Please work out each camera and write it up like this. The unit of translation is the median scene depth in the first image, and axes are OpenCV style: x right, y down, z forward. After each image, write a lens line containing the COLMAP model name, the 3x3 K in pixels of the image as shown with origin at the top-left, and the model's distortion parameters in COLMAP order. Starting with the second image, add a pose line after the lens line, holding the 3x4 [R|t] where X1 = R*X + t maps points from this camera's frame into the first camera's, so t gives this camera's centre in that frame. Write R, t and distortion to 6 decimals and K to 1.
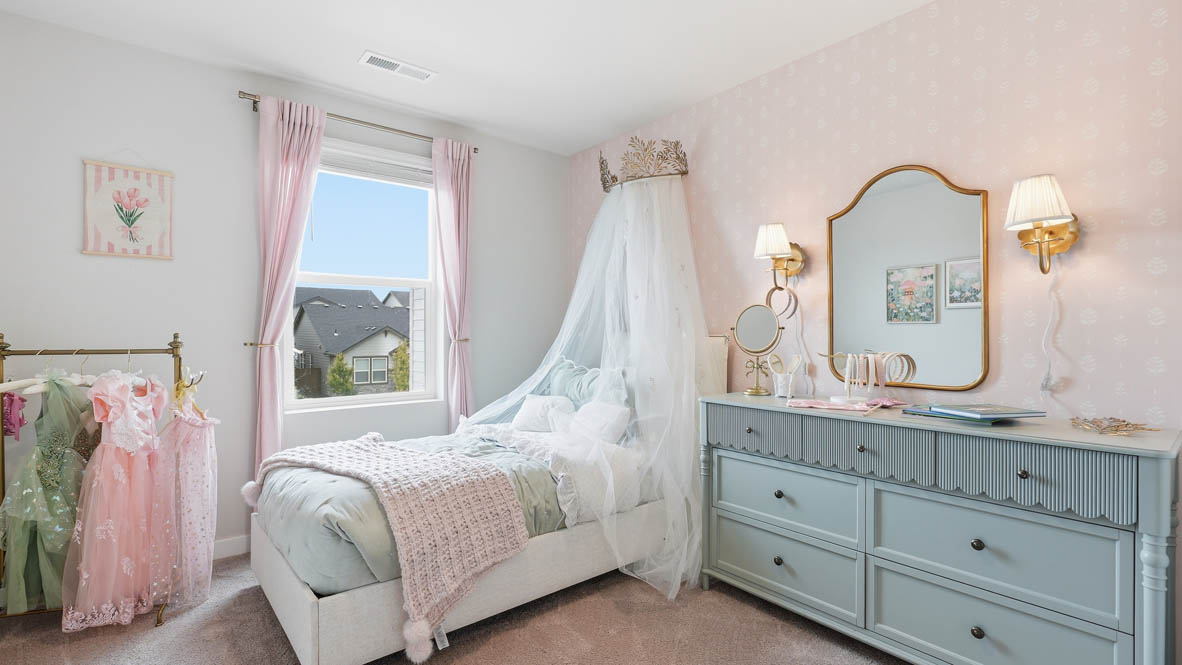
lens RADIAL K [[540.6, 0, 586.2], [0, 540.6, 330.5], [0, 0, 1]] dist [-0.005212, 0.002450]
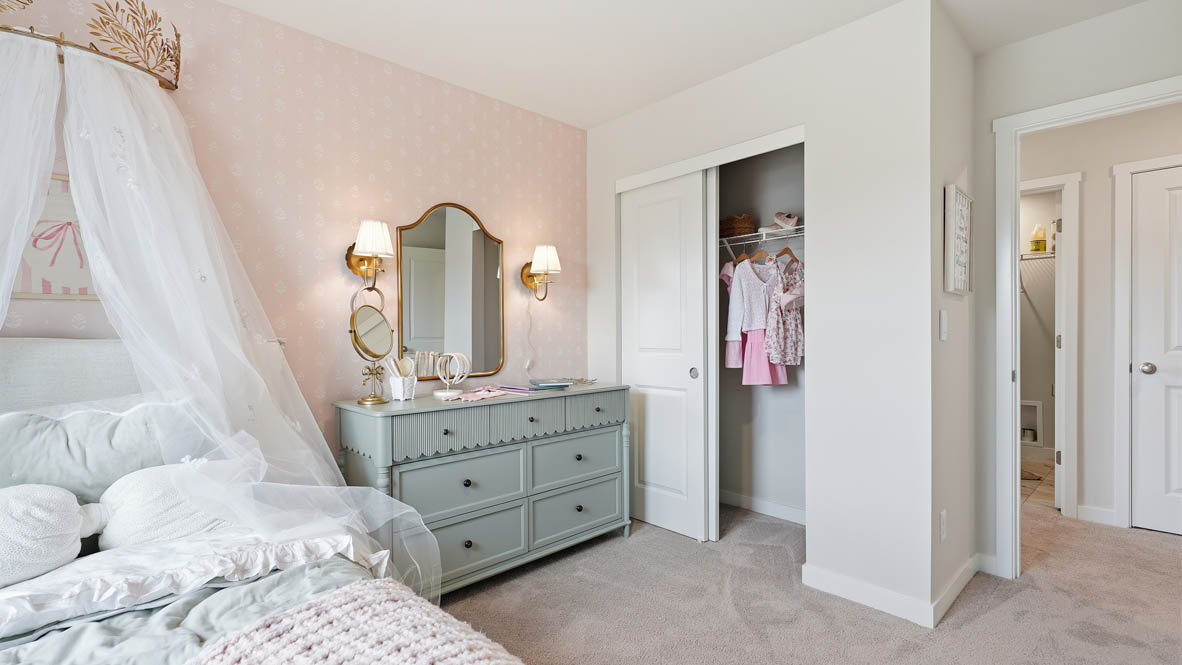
lens RADIAL K [[505.1, 0, 585.7], [0, 505.1, 337.7], [0, 0, 1]] dist [0.001493, 0.000036]
pose [[-0.064222, -0.005832, 0.997919, -0.754943], [0.001372, 0.999981, 0.005932, 0.004887], [-0.997935, 0.001750, -0.064213, 0.928869]]
